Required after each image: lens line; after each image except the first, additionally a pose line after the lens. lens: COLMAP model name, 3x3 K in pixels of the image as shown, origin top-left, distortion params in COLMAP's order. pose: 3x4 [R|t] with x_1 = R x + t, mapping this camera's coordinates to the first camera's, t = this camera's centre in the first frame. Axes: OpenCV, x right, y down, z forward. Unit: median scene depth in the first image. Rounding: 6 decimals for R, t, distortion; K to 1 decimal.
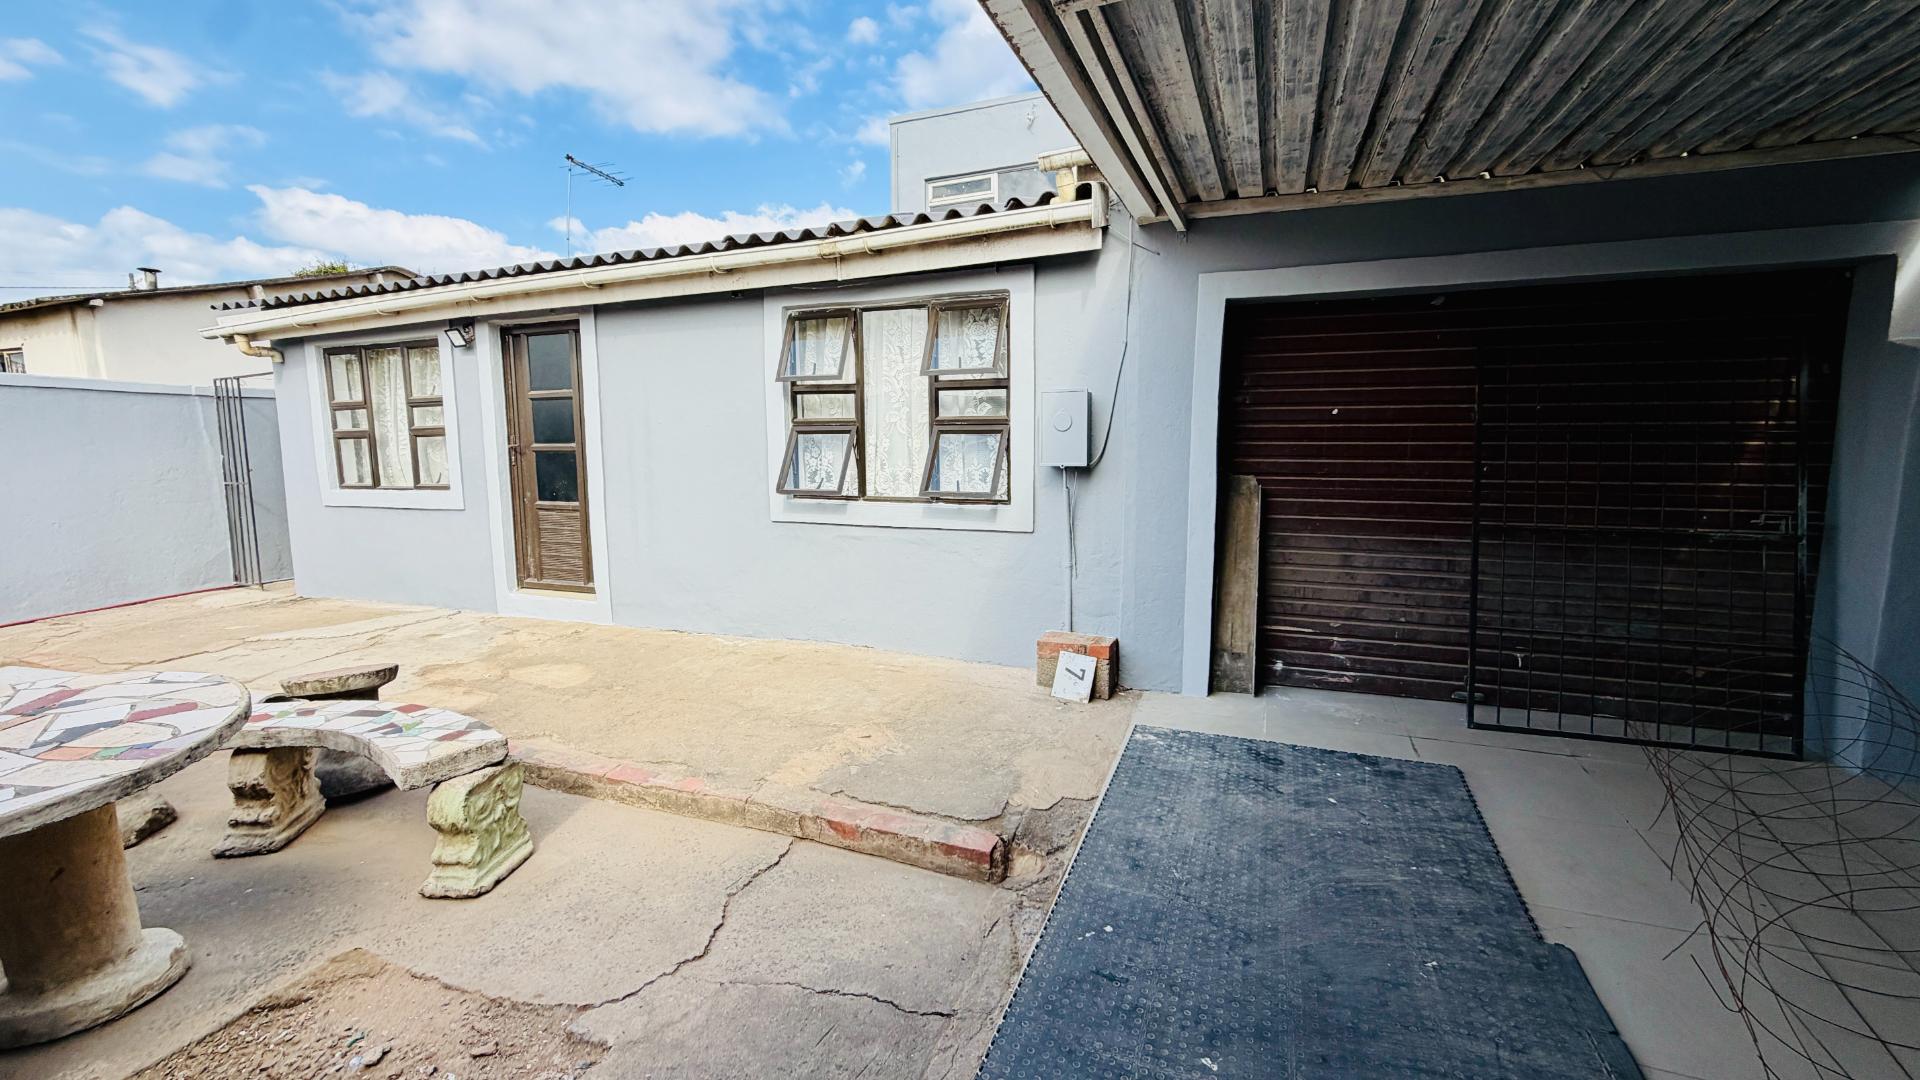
lens RADIAL K [[761.3, 0, 972.2], [0, 761.3, 544.3], [0, 0, 1]] dist [-0.000255, 0.000132]
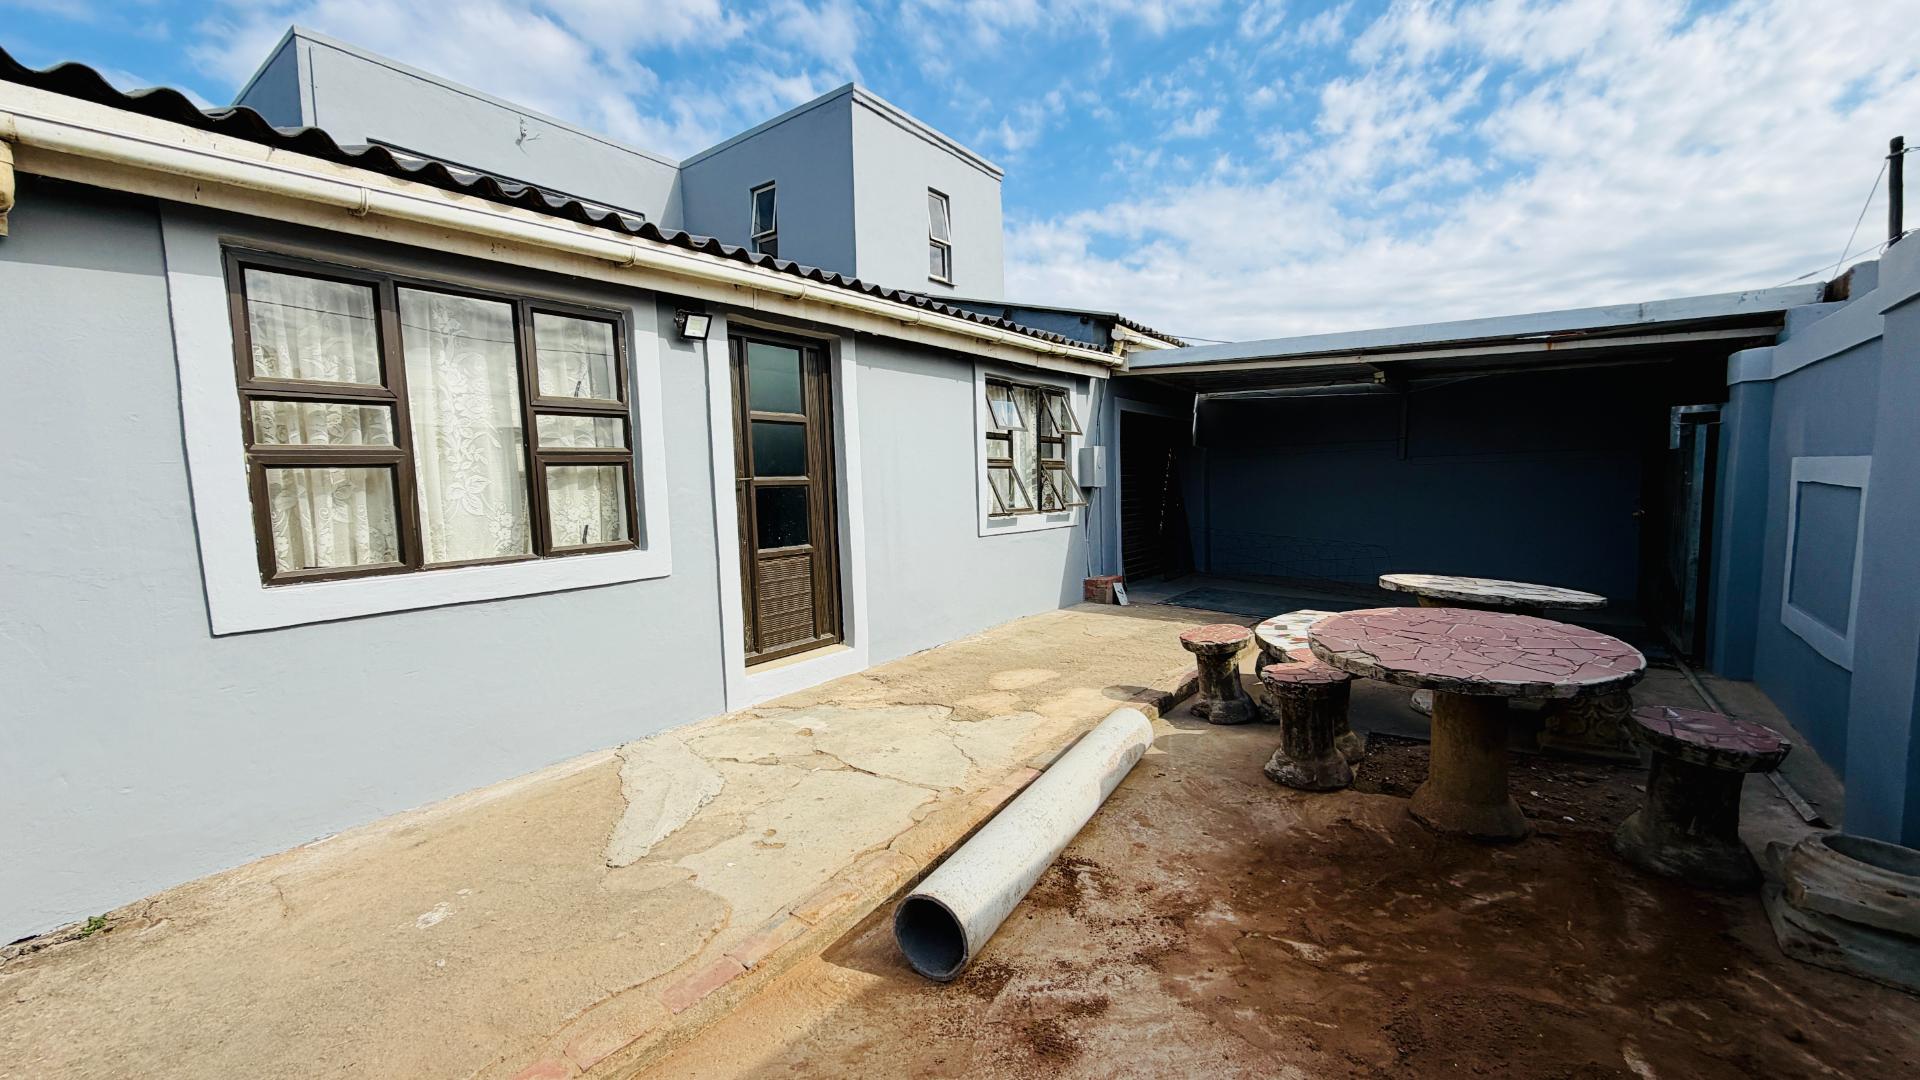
lens RADIAL K [[761.3, 0, 958.3], [0, 761.3, 538.2], [0, 0, 1]] dist [-0.000255, 0.000132]
pose [[0.263406, -0.070688, 0.962092, -1.274582], [0.149129, 0.988307, 0.031785, -0.062753], [-0.953089, 0.135103, 0.270868, 0.592340]]
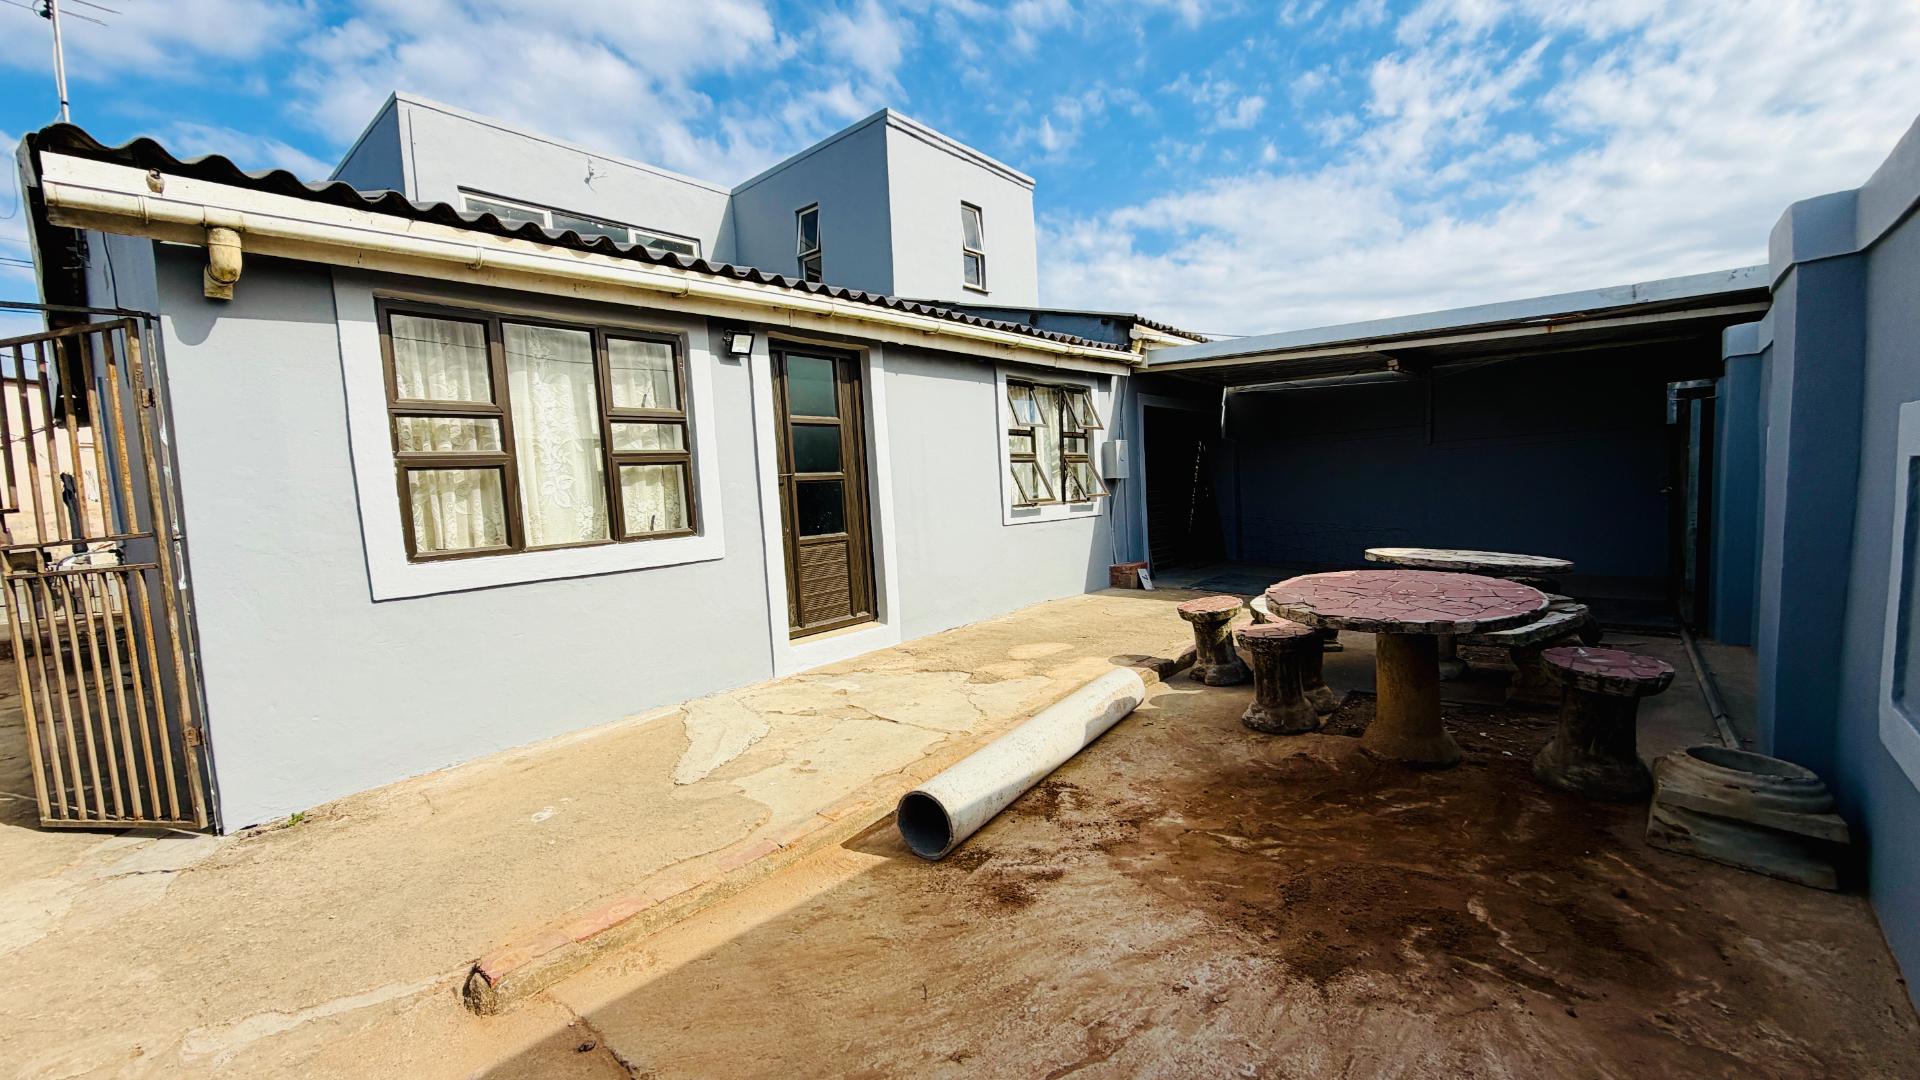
lens RADIAL K [[761.3, 0, 958.7], [0, 761.3, 538.4], [0, 0, 1]] dist [-0.000255, 0.000132]
pose [[0.331466, -0.072859, 0.940650, -1.354368], [0.171485, 0.985059, 0.015871, -0.037220], [-0.927752, 0.156046, 0.339008, 0.526641]]
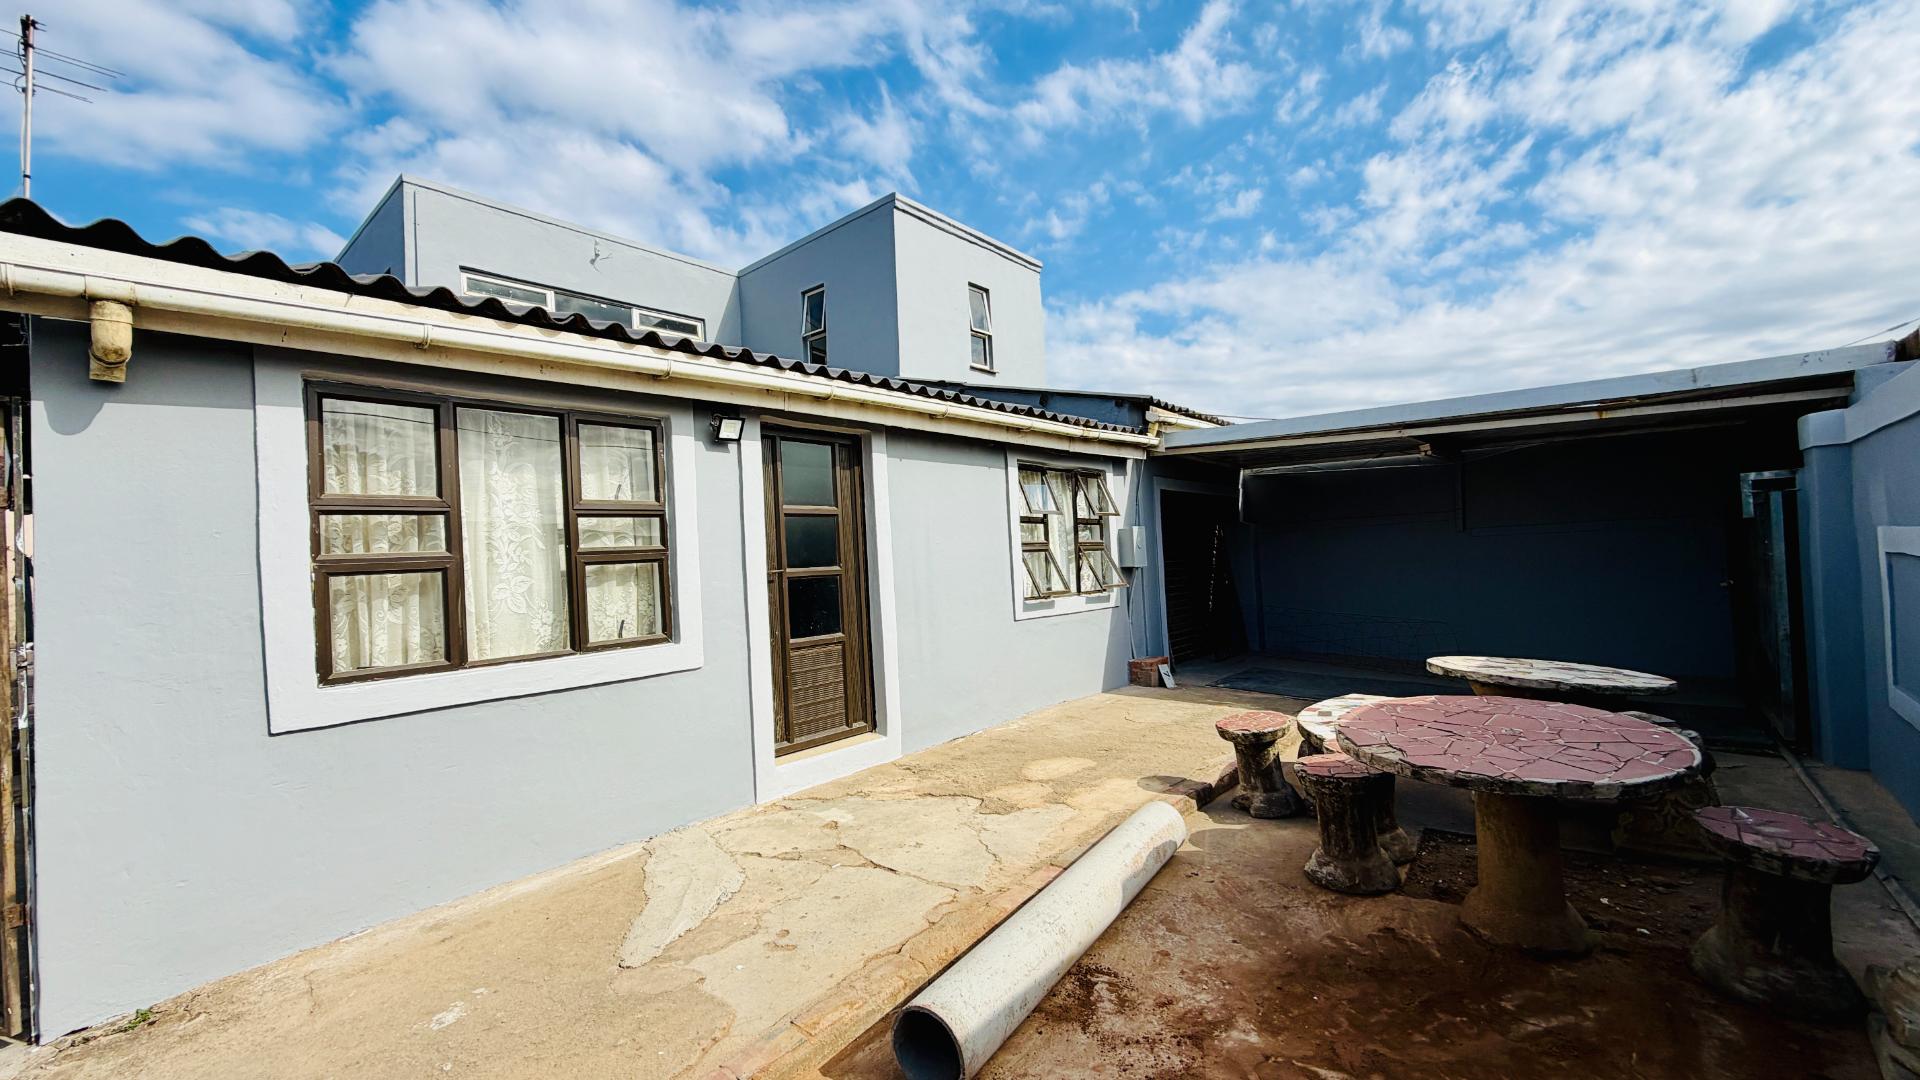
lens RADIAL K [[761.3, 0, 959.2], [0, 761.3, 539.0], [0, 0, 1]] dist [-0.000255, 0.000132]
pose [[0.336025, 0.018305, 0.941675, -1.272109], [0.166213, 0.982967, -0.078419, -0.068513], [-0.927071, 0.182869, 0.327258, 0.556140]]
